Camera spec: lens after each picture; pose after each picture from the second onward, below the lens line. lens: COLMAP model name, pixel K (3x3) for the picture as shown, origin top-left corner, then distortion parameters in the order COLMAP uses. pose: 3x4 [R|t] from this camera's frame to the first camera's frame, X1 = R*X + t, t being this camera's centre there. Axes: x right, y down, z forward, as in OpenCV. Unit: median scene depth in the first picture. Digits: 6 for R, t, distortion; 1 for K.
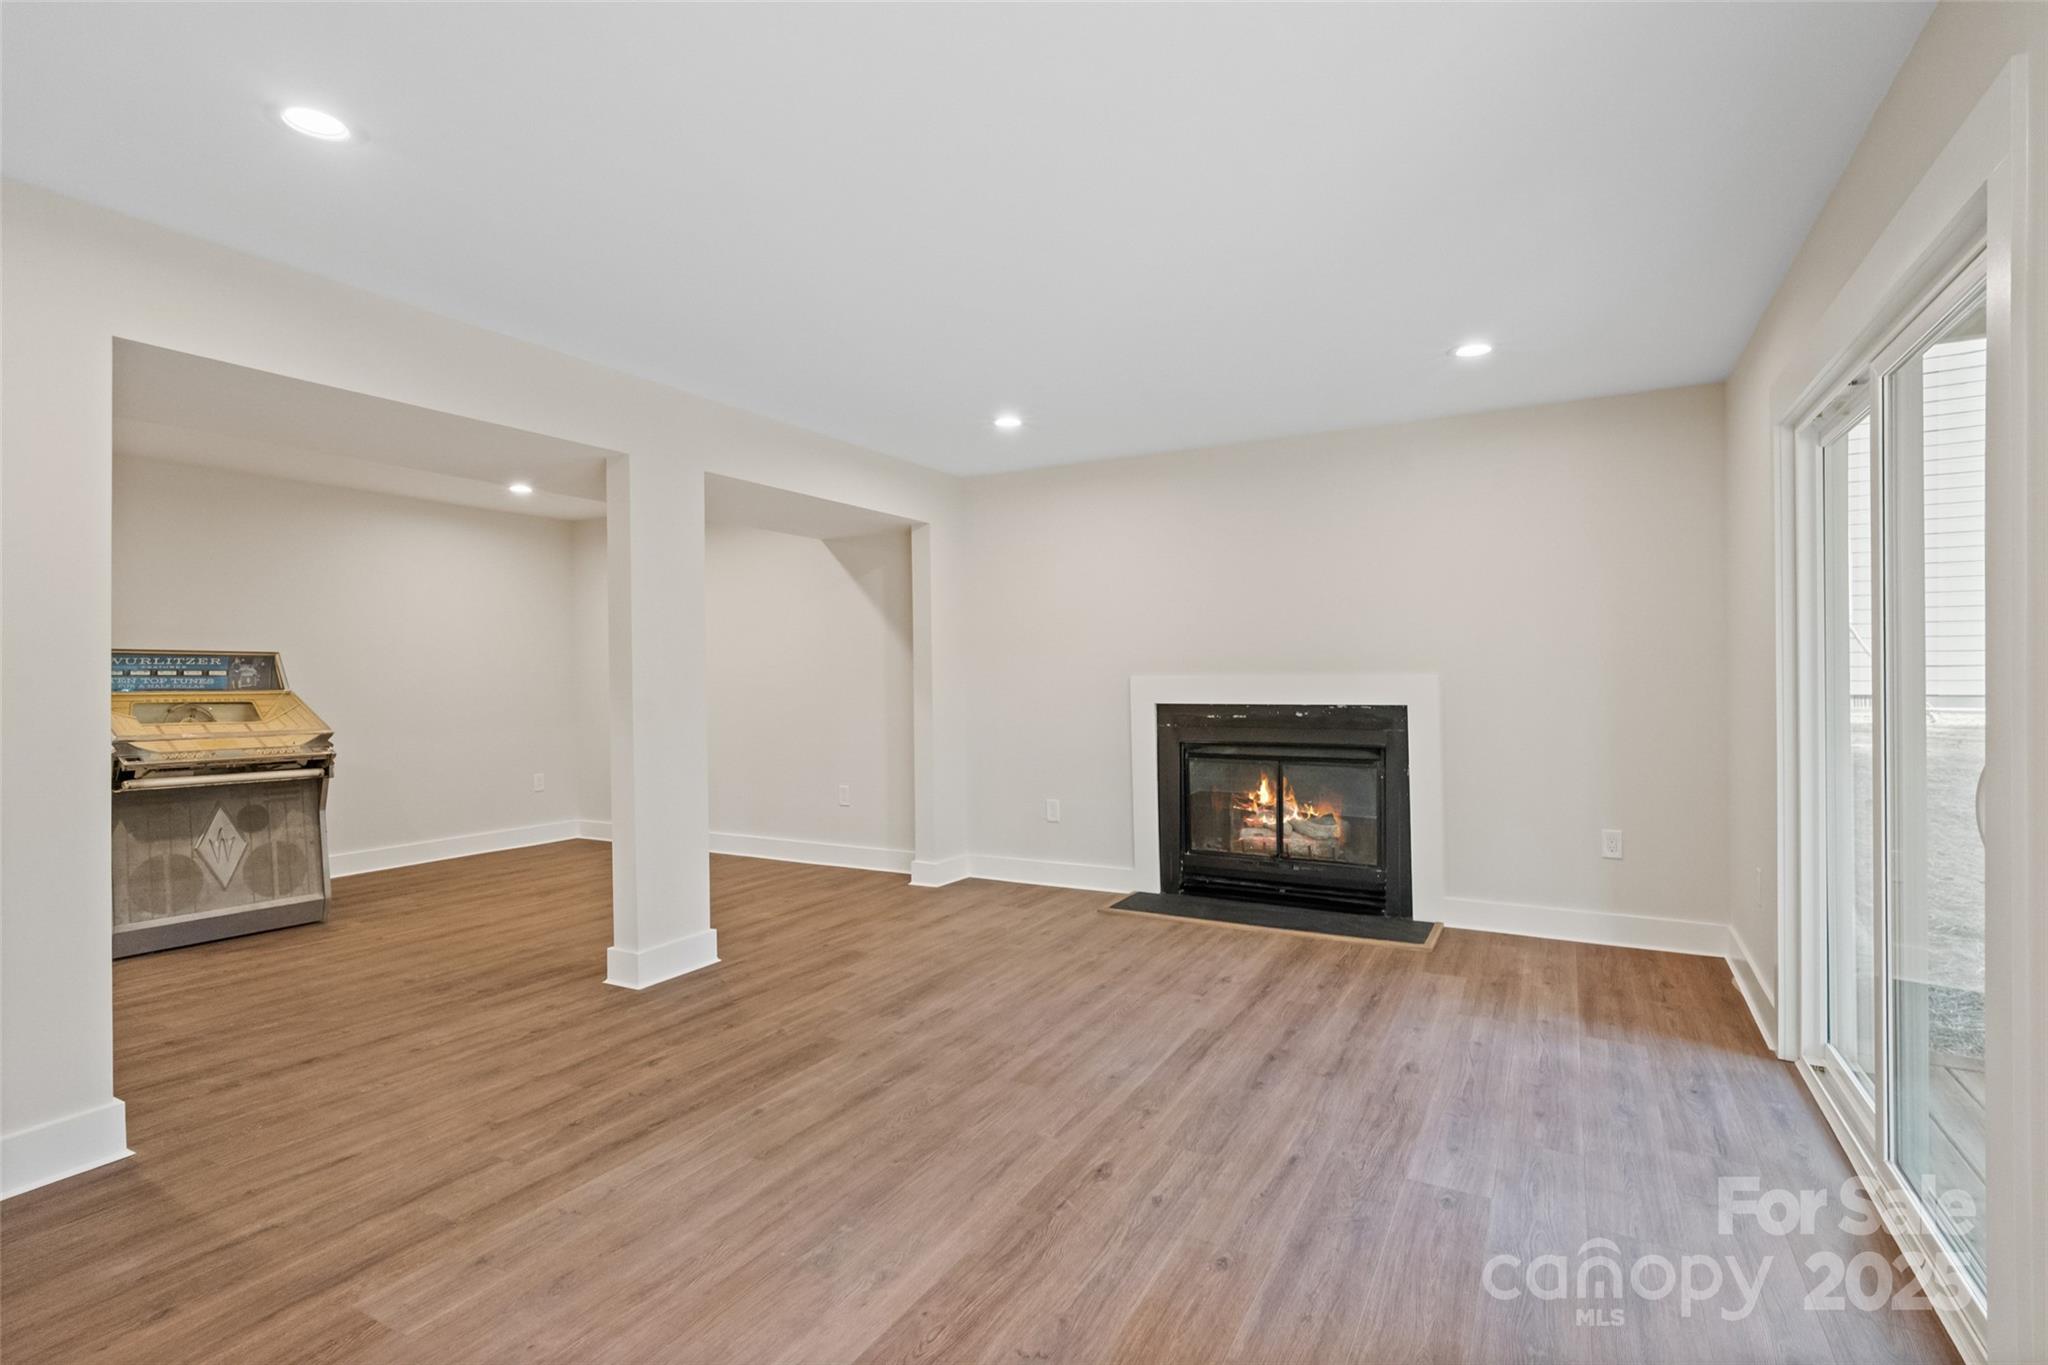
lens RADIAL K [[985.2, 0, 1029.1], [0, 985.2, 678.7], [0, 0, 1]] dist [-0.001003, -0.000133]
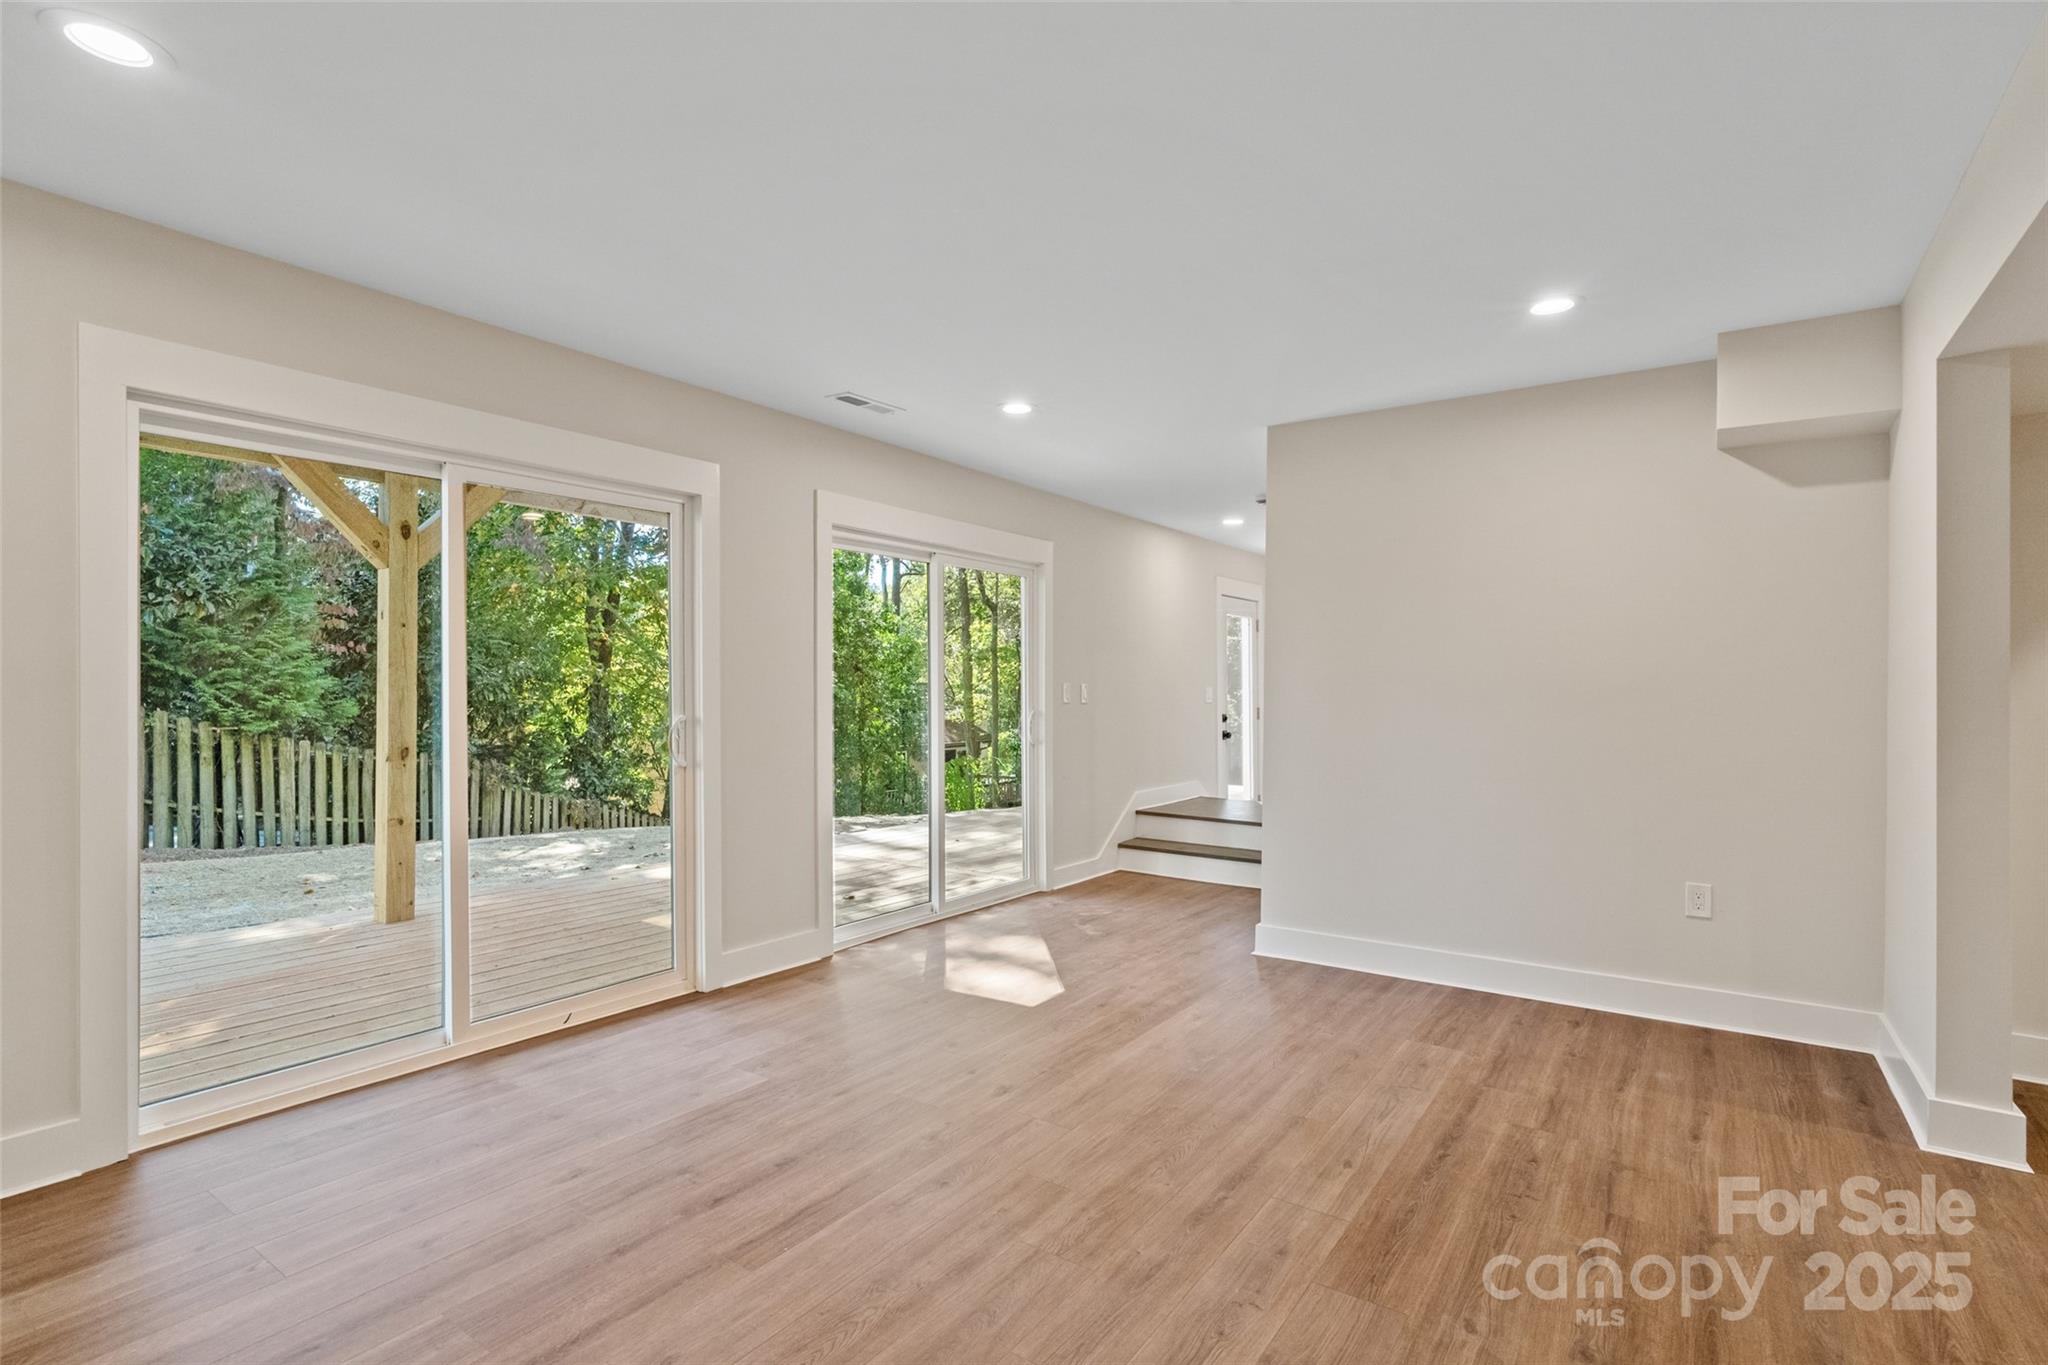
lens RADIAL K [[985.2, 0, 1027.1], [0, 985.2, 683.0], [0, 0, 1]] dist [-0.001003, -0.000133]
pose [[-0.994253, 0.000028, 0.107055, -0.062867], [0.000752, 0.999977, 0.006722, -0.012566], [-0.107052, 0.006764, -0.994230, 1.598915]]
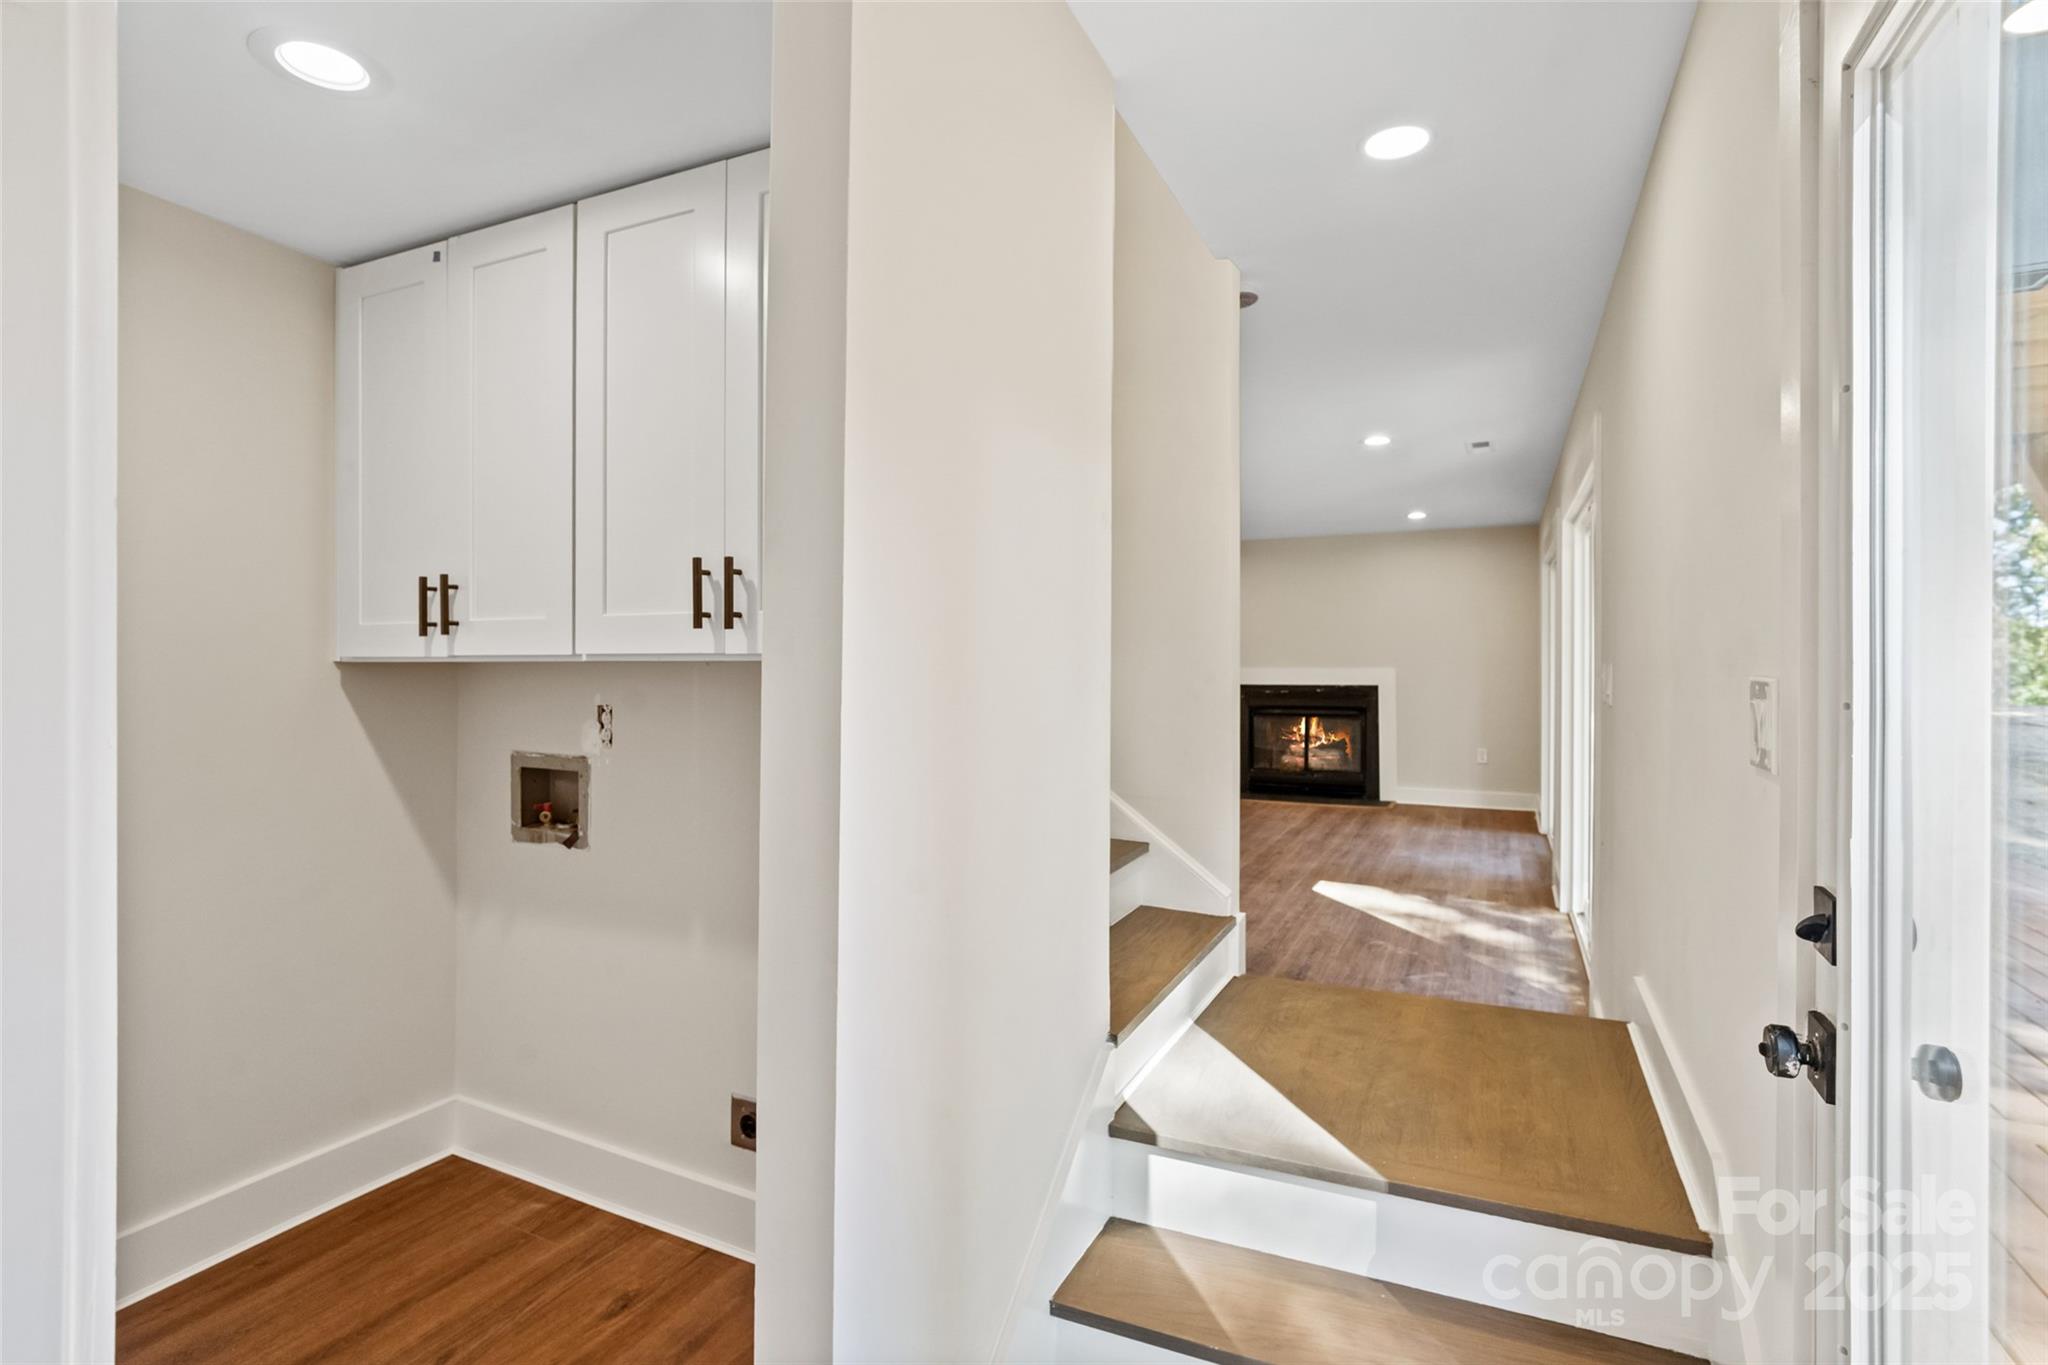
lens RADIAL K [[985.2, 0, 1015.9], [0, 985.2, 673.3], [0, 0, 1]] dist [-0.001003, -0.000133]
pose [[0.998741, 0.004975, 0.049922, -0.554332], [-0.005082, 0.999985, 0.002004, 0.005750], [-0.049912, -0.002255, 0.998751, -1.168095]]
